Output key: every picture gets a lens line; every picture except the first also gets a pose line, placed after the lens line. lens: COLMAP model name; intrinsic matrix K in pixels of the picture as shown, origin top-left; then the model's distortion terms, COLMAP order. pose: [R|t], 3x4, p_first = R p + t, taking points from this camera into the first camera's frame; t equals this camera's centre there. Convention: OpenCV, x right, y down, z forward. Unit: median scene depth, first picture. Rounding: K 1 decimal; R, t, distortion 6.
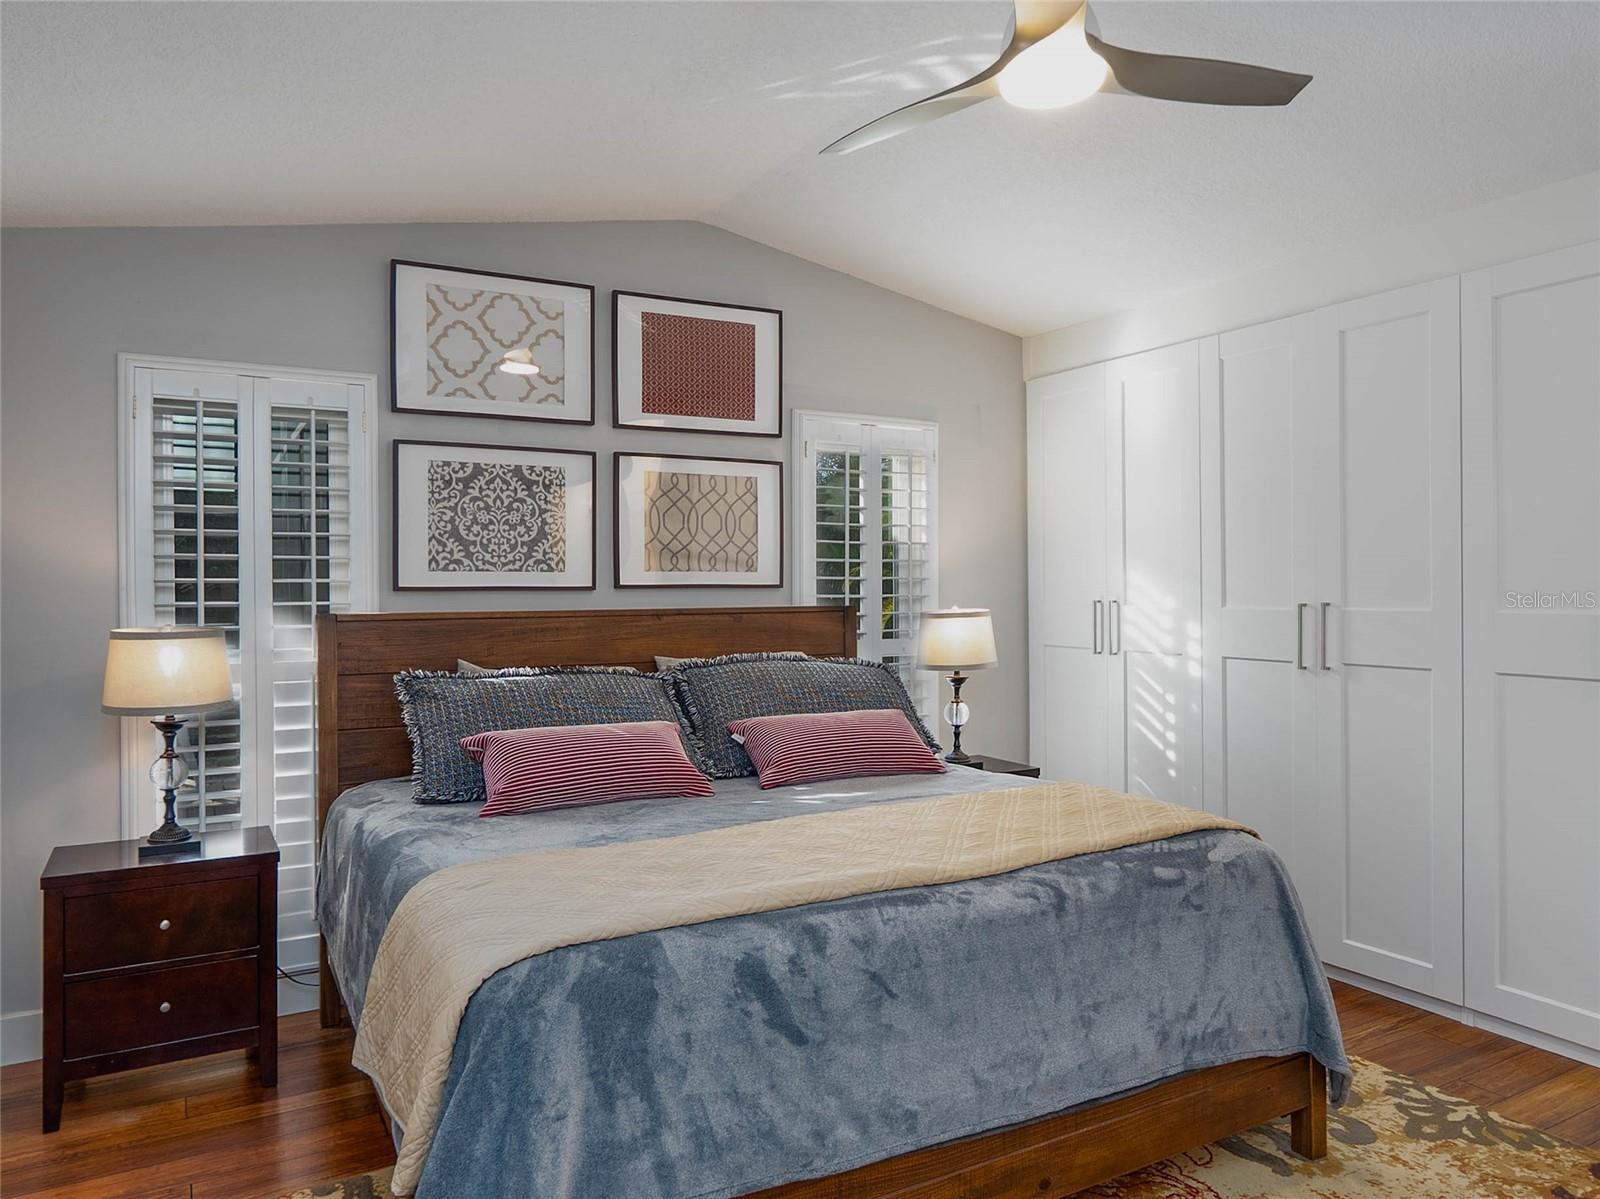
lens RADIAL K [[1042.8, 0, 800.0], [0, 1042.8, 599.5], [0, 0, 1]] dist [0.000241, -0.000767]
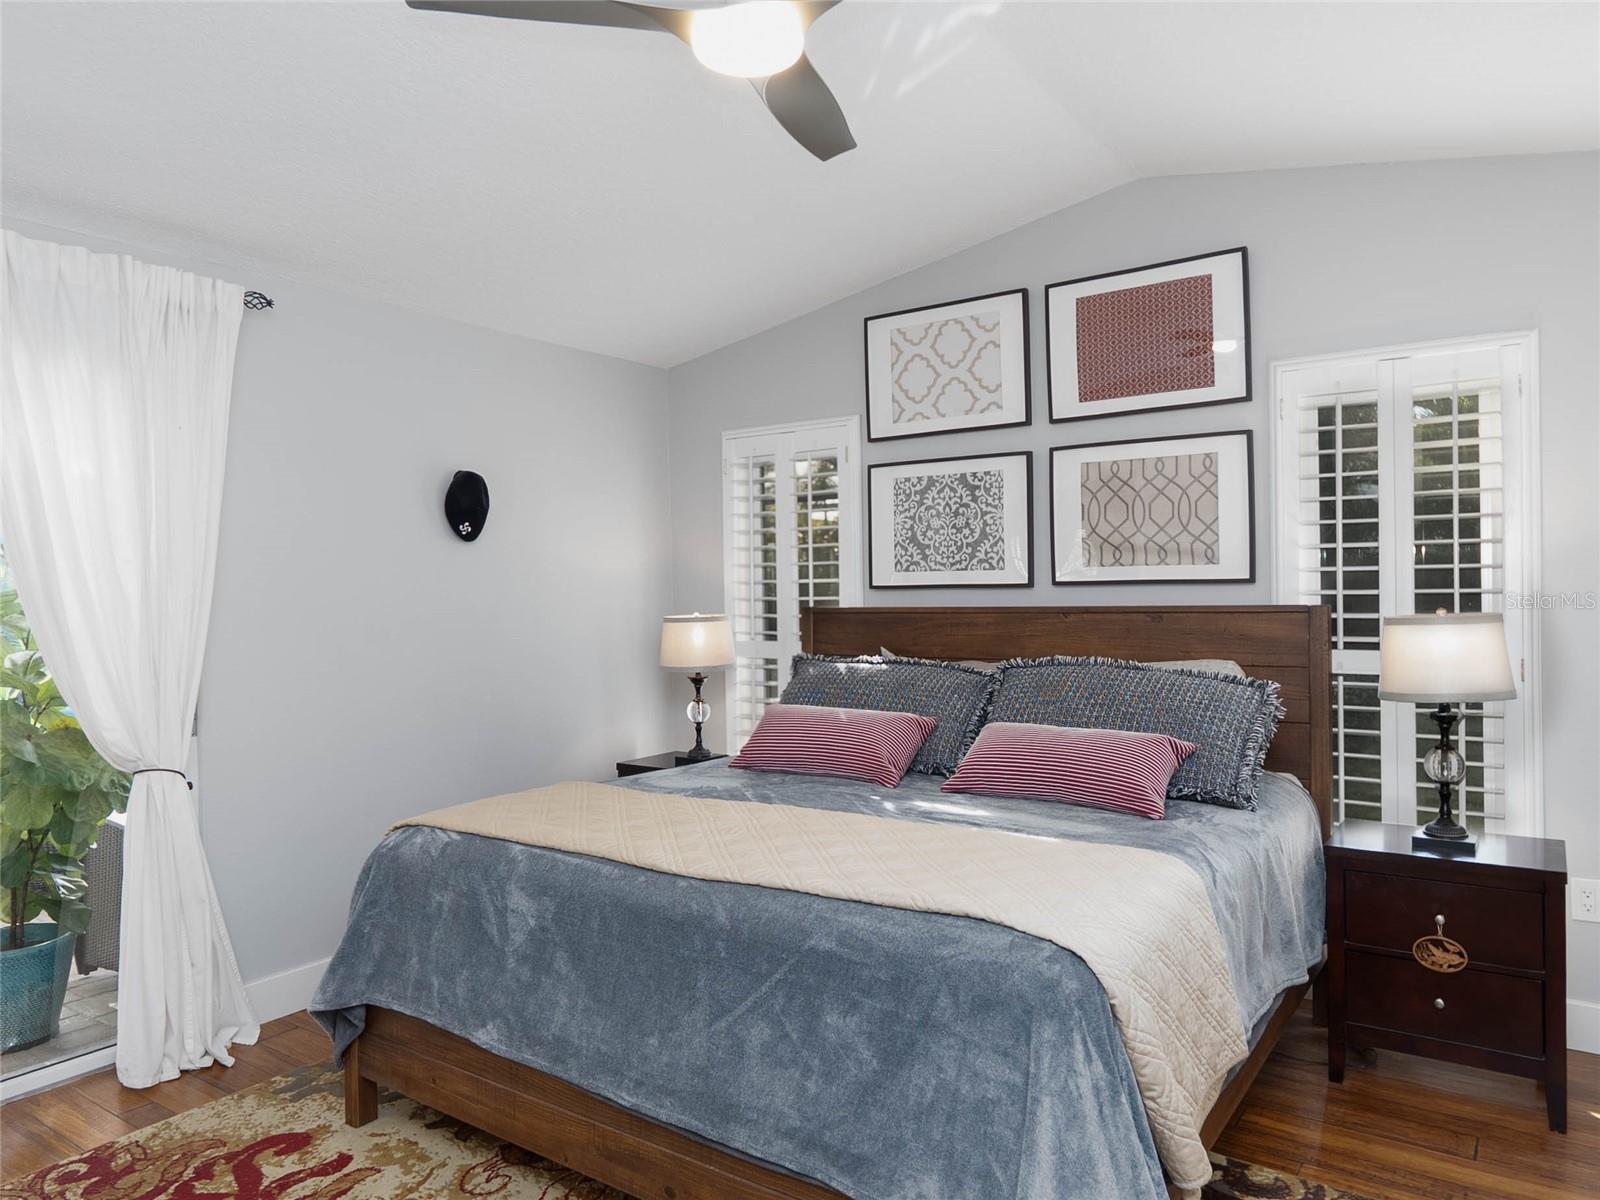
lens RADIAL K [[1074.7, 0, 800.0], [0, 1074.7, 600.0], [0, 0, 1]] dist [-0.001549, 0.002087]
pose [[0.449286, 0.007906, -0.893353, 0.657067], [0.002749, 0.999944, 0.010232, -0.007984], [0.893384, -0.007053, 0.449239, 0.339045]]
